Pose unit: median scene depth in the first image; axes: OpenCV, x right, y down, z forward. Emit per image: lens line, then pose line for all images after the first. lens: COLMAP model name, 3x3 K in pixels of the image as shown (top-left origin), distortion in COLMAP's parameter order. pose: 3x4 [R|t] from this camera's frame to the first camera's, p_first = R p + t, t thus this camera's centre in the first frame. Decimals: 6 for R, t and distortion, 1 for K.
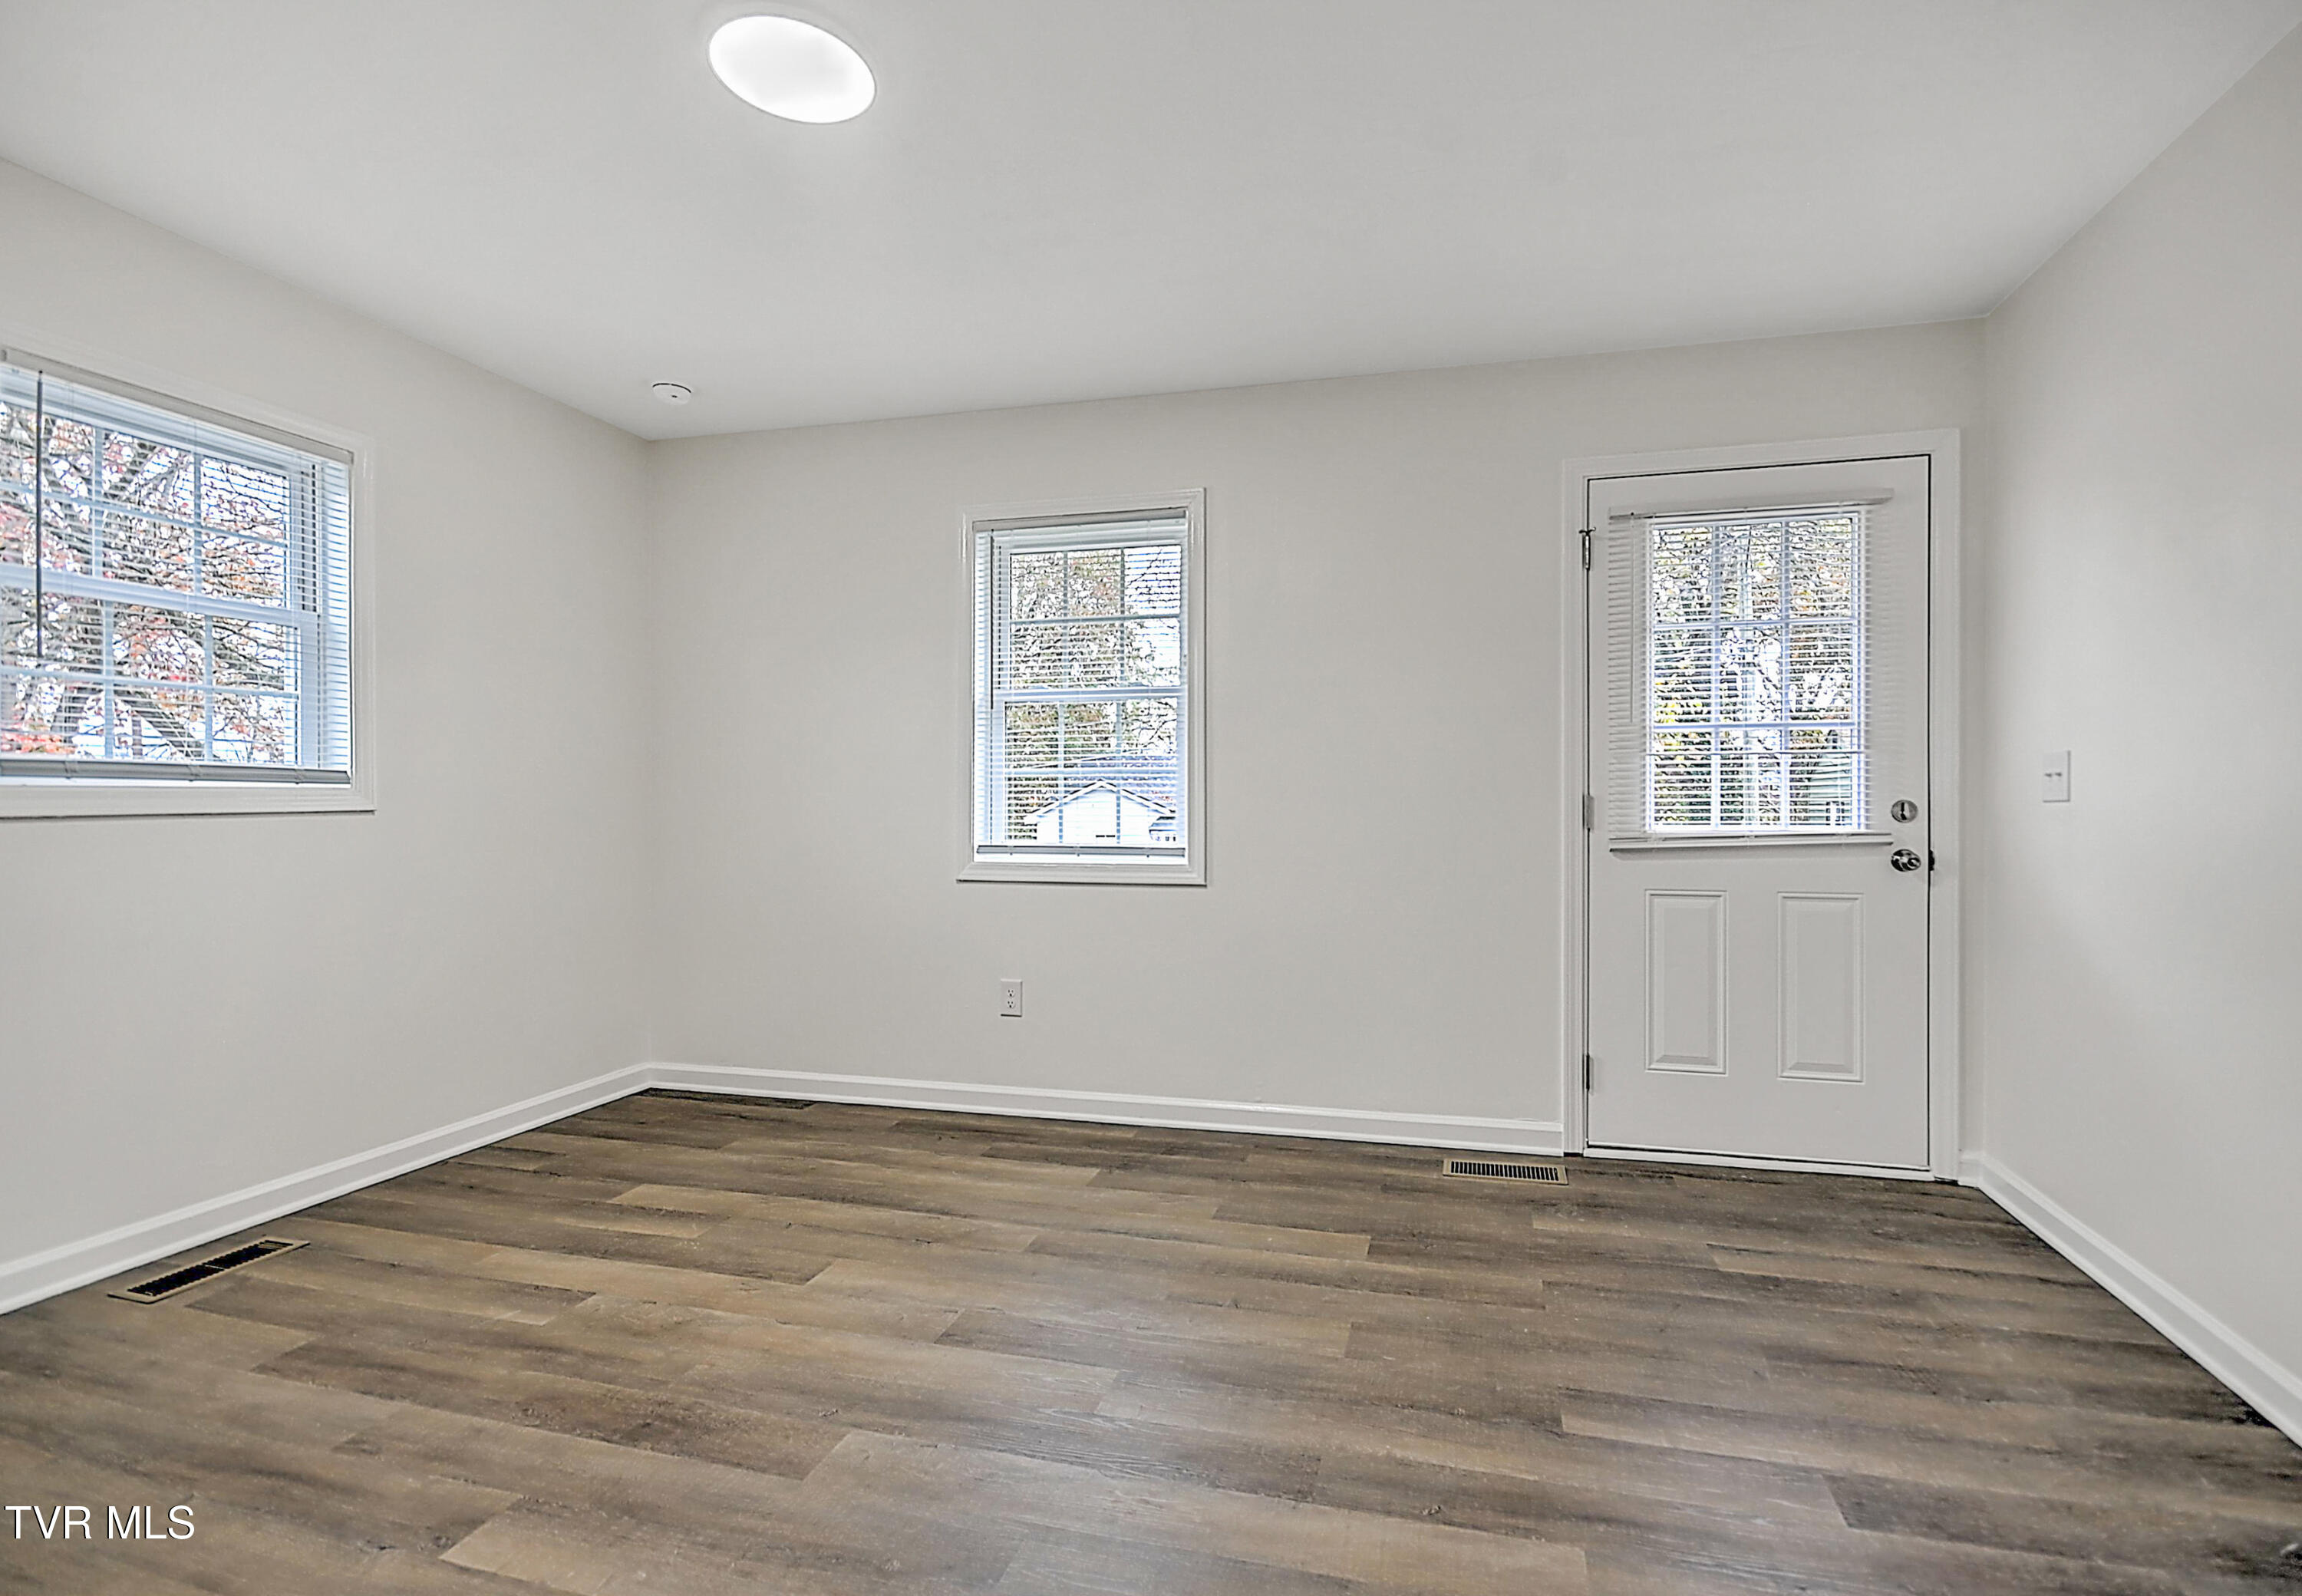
lens RADIAL K [[1011.4, 0, 1151.0], [0, 1011.4, 798.0], [0, 0, 1]] dist [-0.002673, -0.000461]
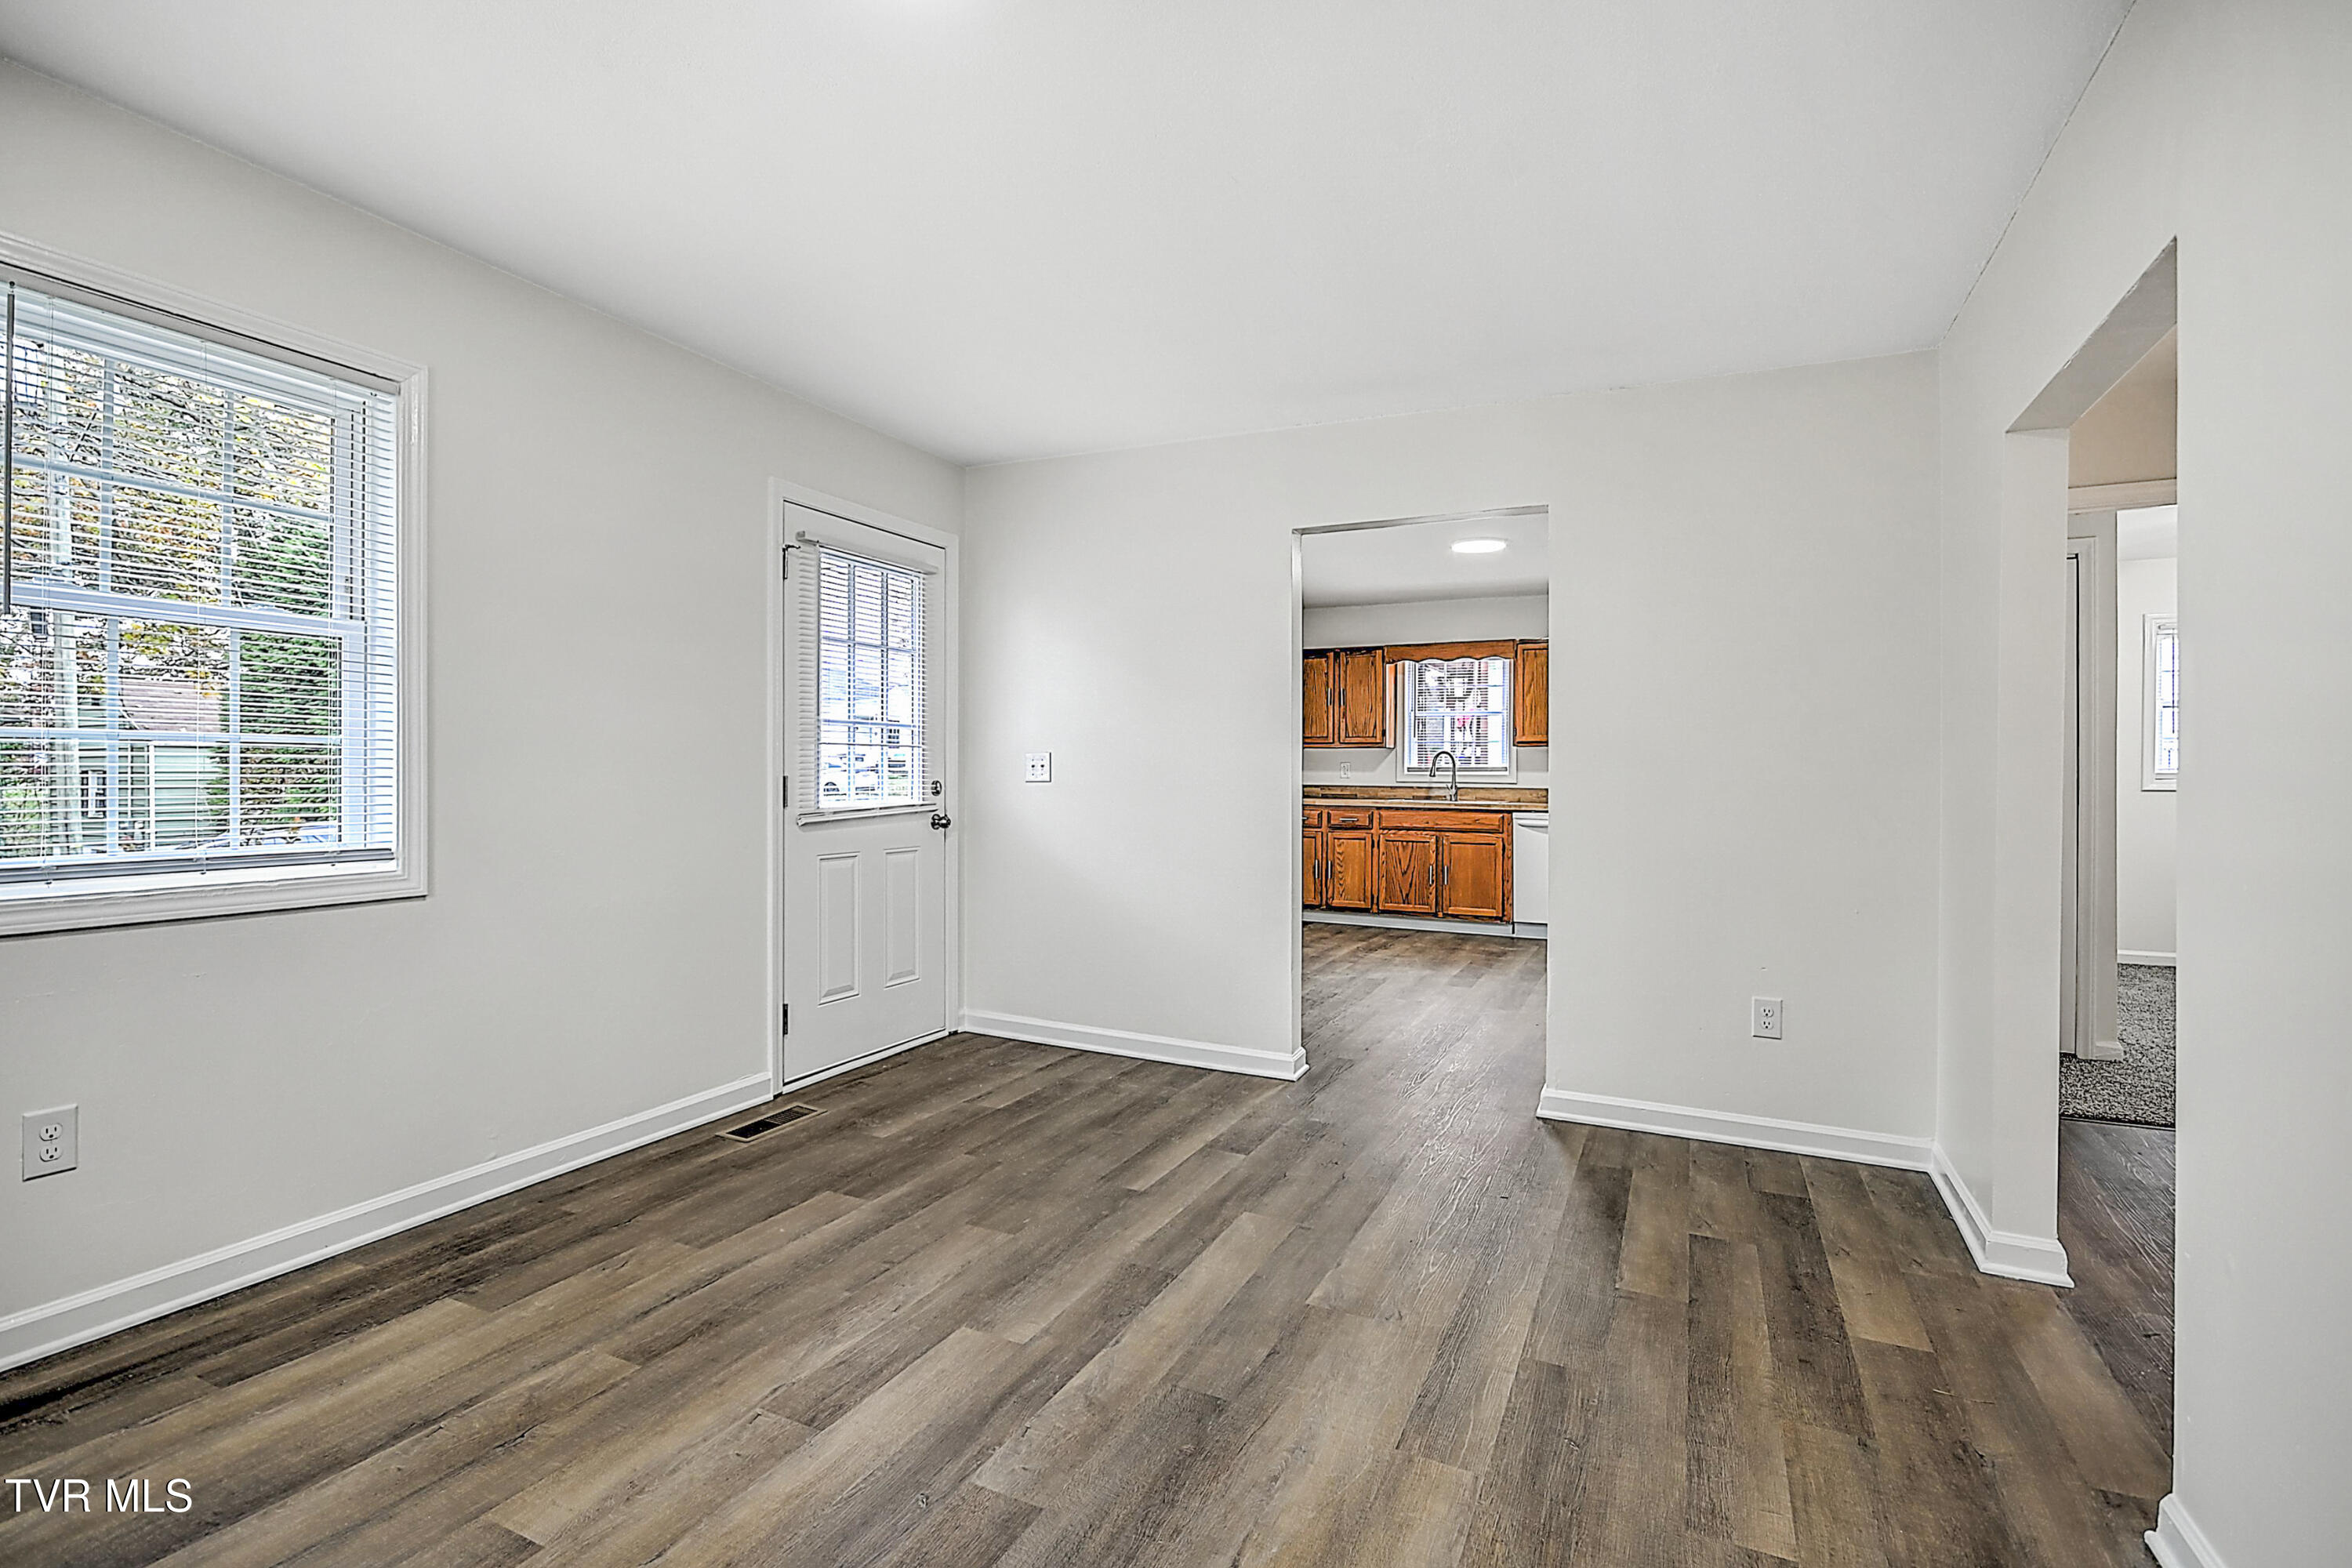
lens RADIAL K [[1065.4, 0, 1128.7], [0, 1065.4, 773.2], [0, 0, 1]] dist [-0.001127, -0.001038]
pose [[0.241232, 0.000975, 0.970467, -0.719975], [-0.010766, 0.999941, 0.001672, -0.014562], [-0.970408, -0.010852, 0.241228, 0.376268]]
